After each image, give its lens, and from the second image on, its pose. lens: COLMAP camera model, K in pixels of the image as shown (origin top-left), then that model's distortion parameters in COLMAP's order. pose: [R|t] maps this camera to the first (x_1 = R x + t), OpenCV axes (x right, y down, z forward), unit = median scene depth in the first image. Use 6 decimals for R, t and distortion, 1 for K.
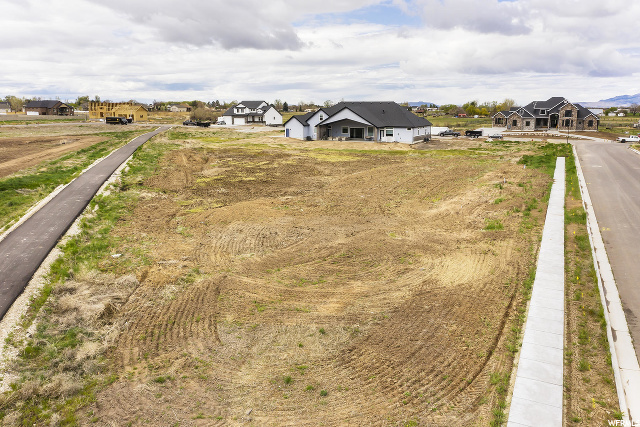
lens RADIAL K [[503.7, 0, 320.0], [0, 503.7, 213.5], [0, 0, 1]] dist [-0.026066, 0.006087]
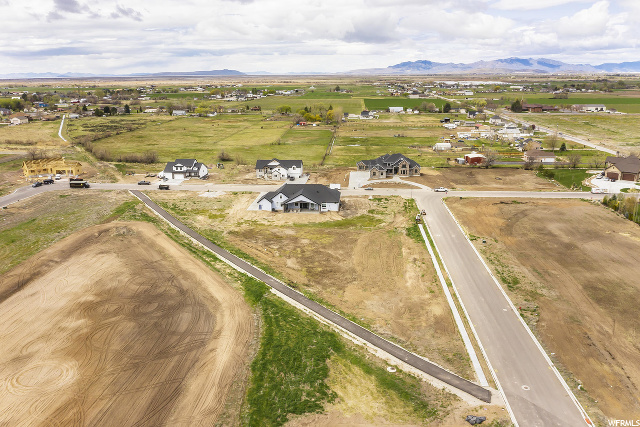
lens RADIAL K [[503.7, 0, 320.0], [0, 503.7, 213.5], [0, 0, 1]] dist [-0.026066, 0.006087]
pose [[0.933168, -0.100039, 0.345239, -0.339198], [0.080747, 0.994284, 0.069856, -0.181082], [-0.350254, -0.037311, 0.935911, -0.443373]]
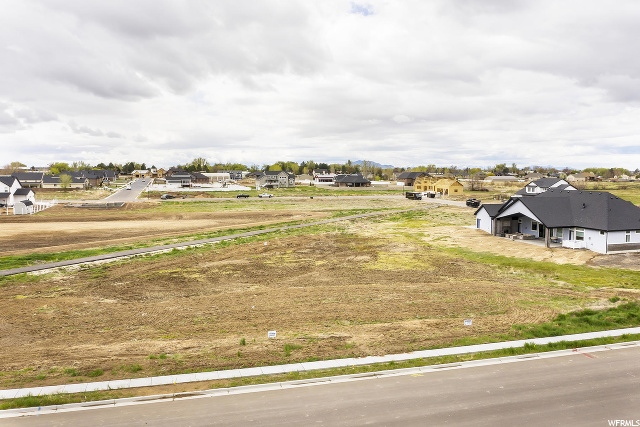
lens RADIAL K [[507.3, 0, 320.0], [0, 507.3, 213.5], [0, 0, 1]] dist [0.005016, 0.004860]
pose [[0.677262, 0.060362, -0.733262, 0.298193], [-0.152527, 0.986496, -0.059670, -0.064417], [0.719758, 0.152254, 0.677323, 0.163330]]
